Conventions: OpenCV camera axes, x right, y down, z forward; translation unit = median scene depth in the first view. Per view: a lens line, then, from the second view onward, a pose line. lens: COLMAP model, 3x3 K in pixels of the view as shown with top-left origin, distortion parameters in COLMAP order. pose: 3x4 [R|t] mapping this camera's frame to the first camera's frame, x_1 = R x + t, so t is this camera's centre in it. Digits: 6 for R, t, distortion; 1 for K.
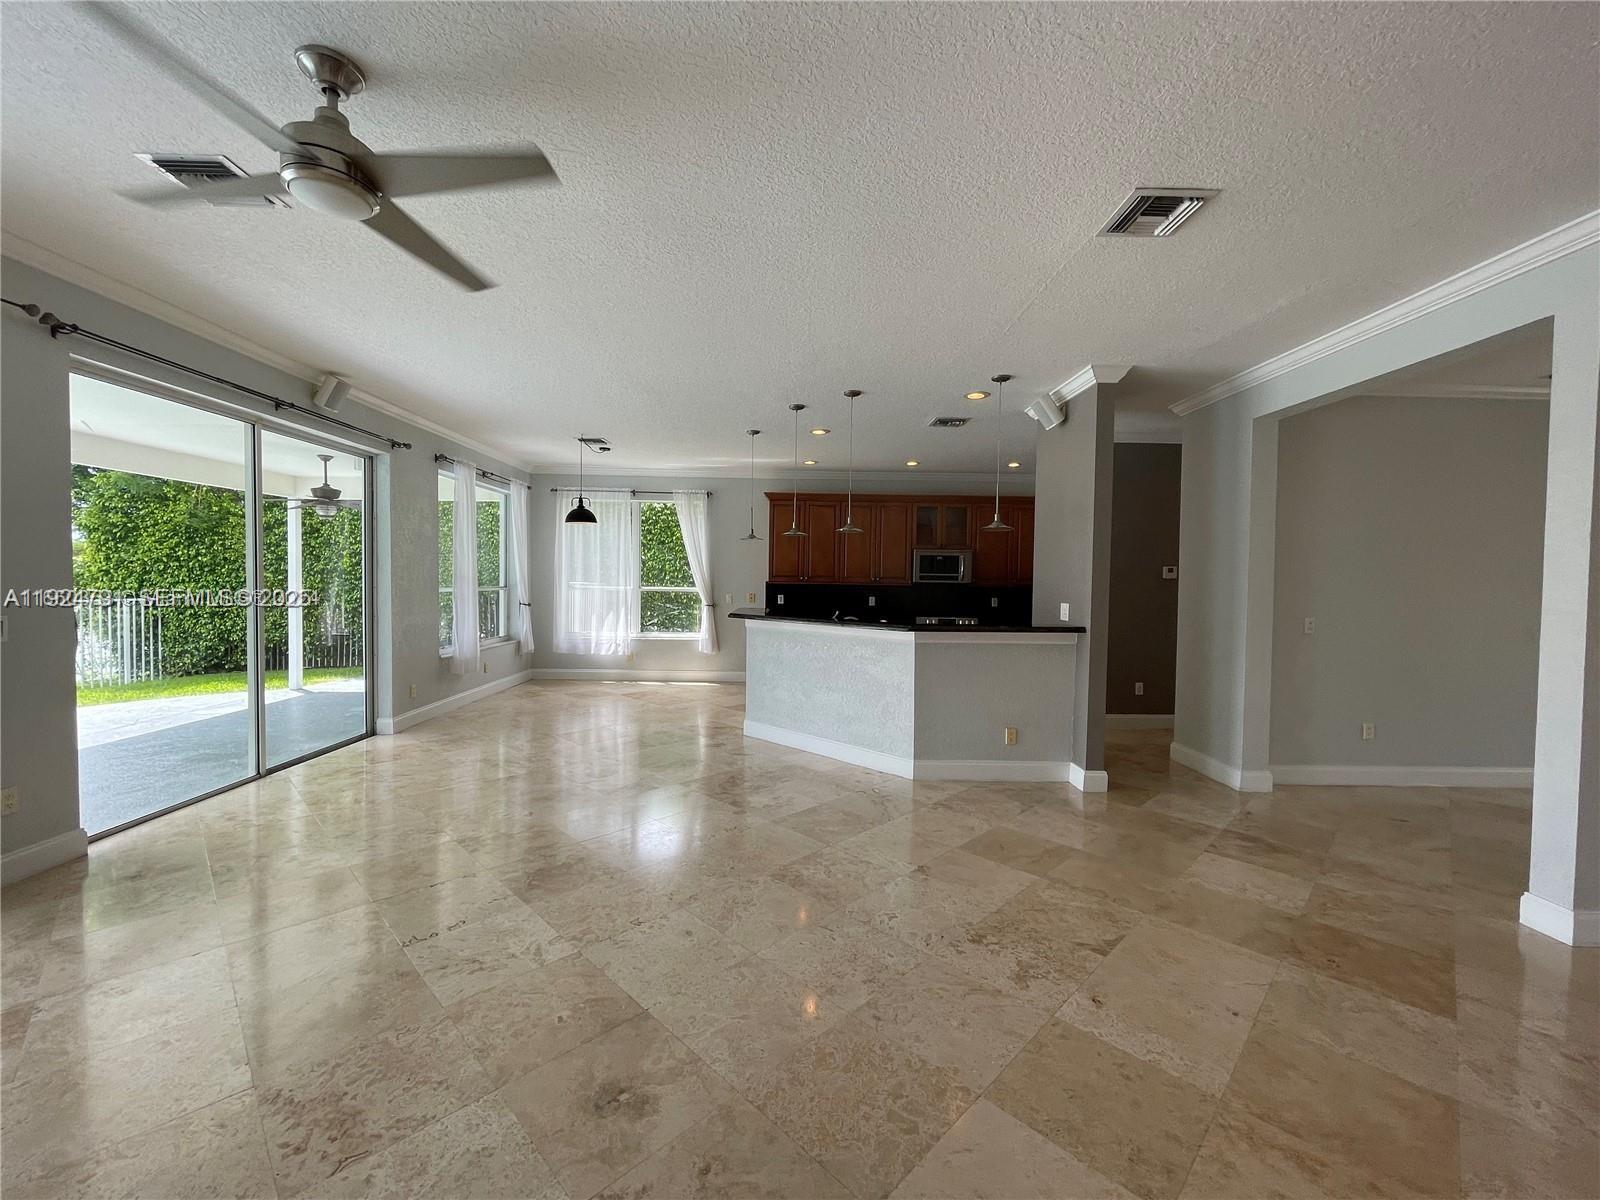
lens RADIAL K [[642.7, 0, 801.2], [0, 642.7, 599.8], [0, 0, 1]] dist [-0.000999, -0.000239]
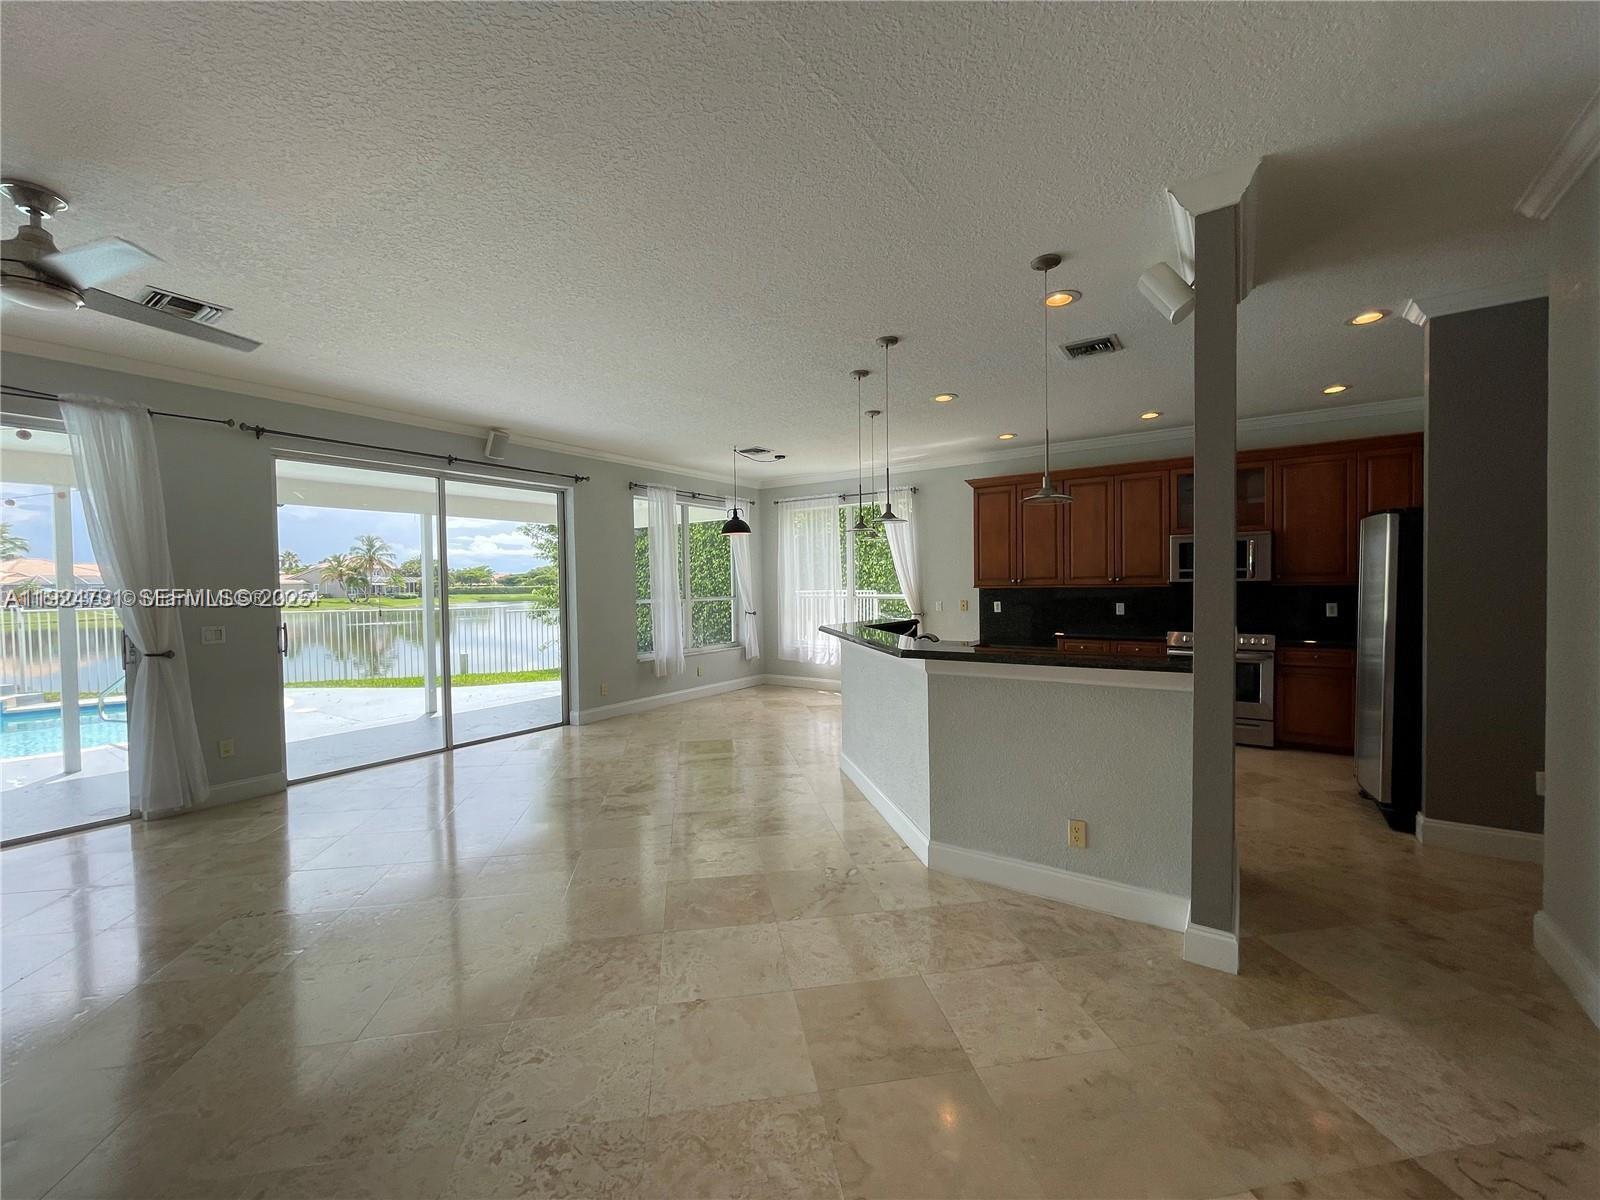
lens RADIAL K [[646.6, 0, 806.6], [0, 646.6, 597.5], [0, 0, 1]] dist [0.000758, -0.000569]
pose [[0.813265, -0.013467, -0.581737, 0.338887], [0.007543, 0.999892, -0.012601, -0.005720], [0.581844, 0.005860, 0.813279, 0.242360]]
